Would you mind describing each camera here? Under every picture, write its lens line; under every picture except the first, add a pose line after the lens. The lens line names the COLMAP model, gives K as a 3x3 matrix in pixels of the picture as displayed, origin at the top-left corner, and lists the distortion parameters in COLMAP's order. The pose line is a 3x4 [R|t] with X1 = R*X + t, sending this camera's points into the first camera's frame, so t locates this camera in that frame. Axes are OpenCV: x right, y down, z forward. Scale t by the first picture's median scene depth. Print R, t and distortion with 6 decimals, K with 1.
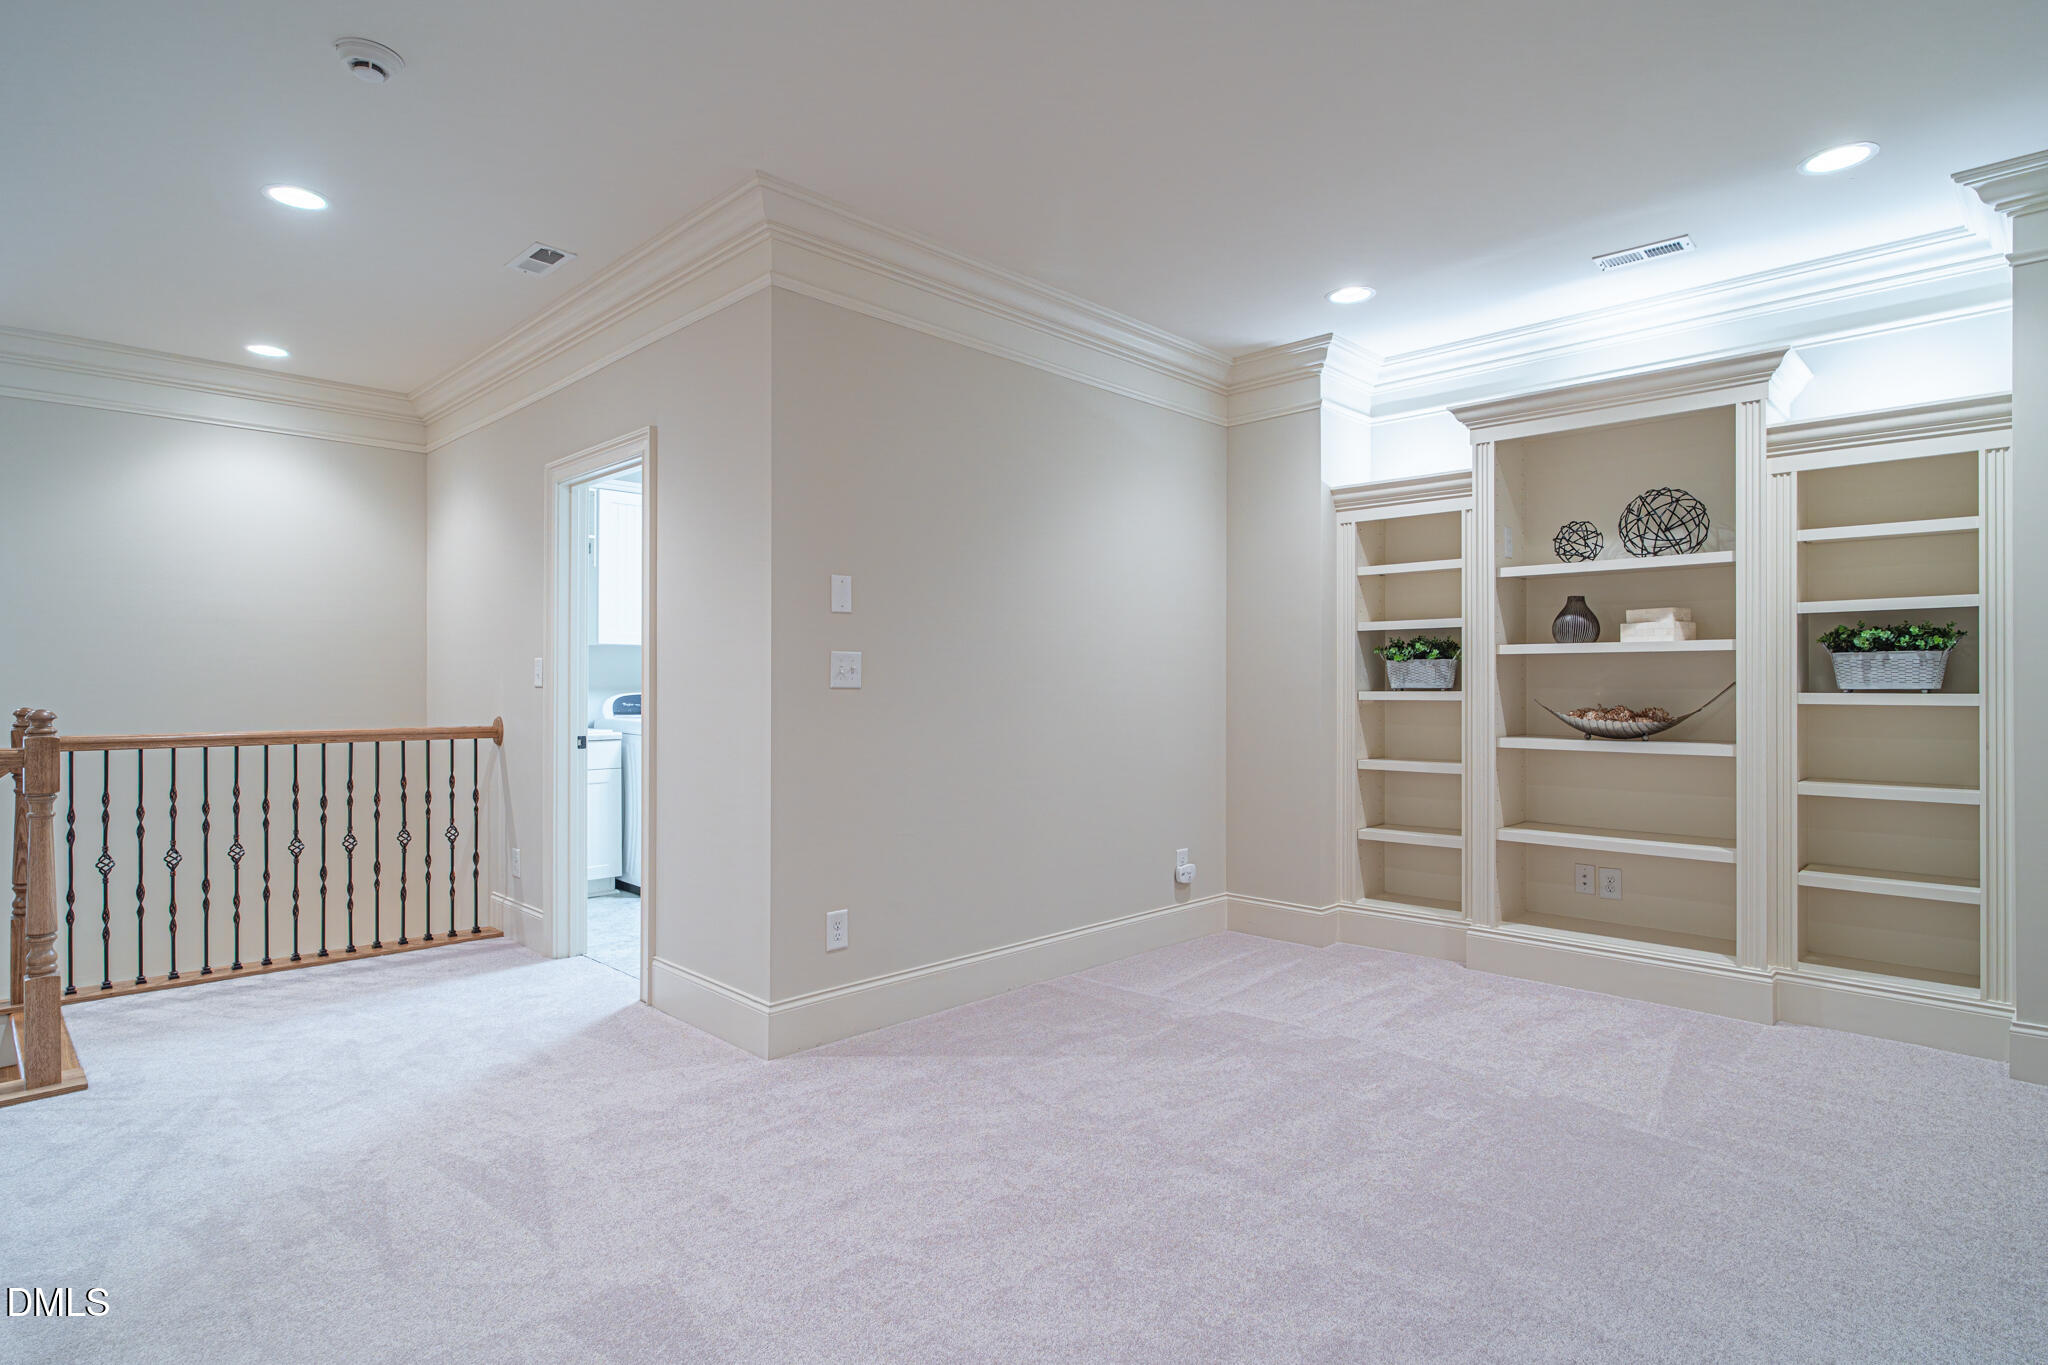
lens RADIAL K [[1061.2, 0, 1023.0], [0, 1061.2, 686.6], [0, 0, 1]] dist [-0.003504, -0.001226]
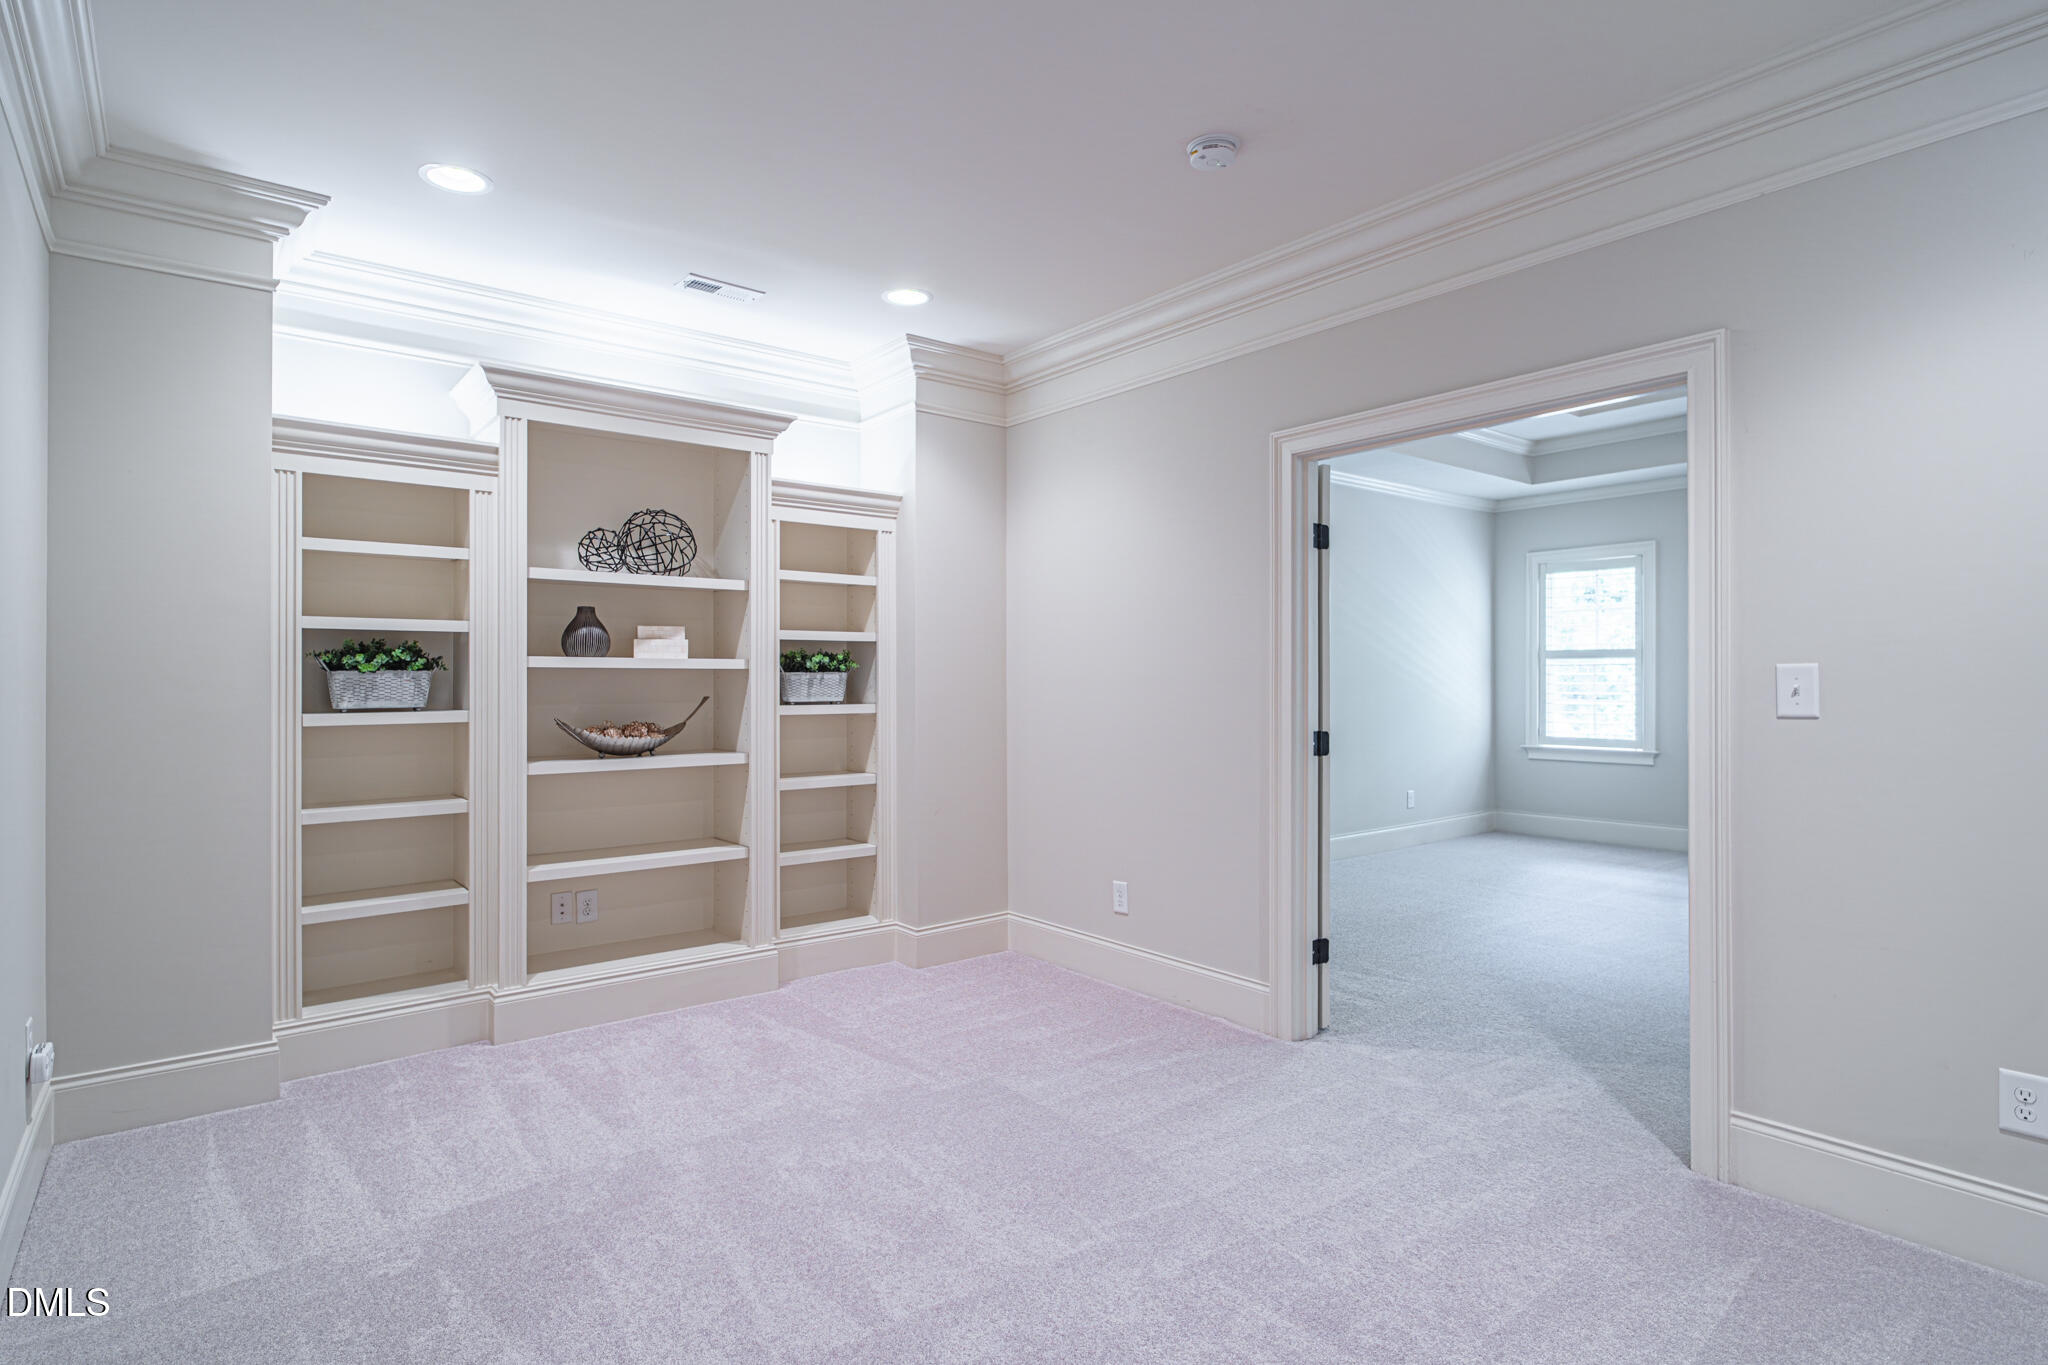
lens RADIAL K [[1057.7, 0, 1024.0], [0, 1057.7, 682.5], [0, 0, 1]] dist [0.001644, -0.000078]
pose [[0.116764, -0.001425, 0.993159, -0.376808], [0.003489, 0.999993, 0.001024, -0.018376], [-0.993154, 0.003346, 0.116768, 0.522190]]
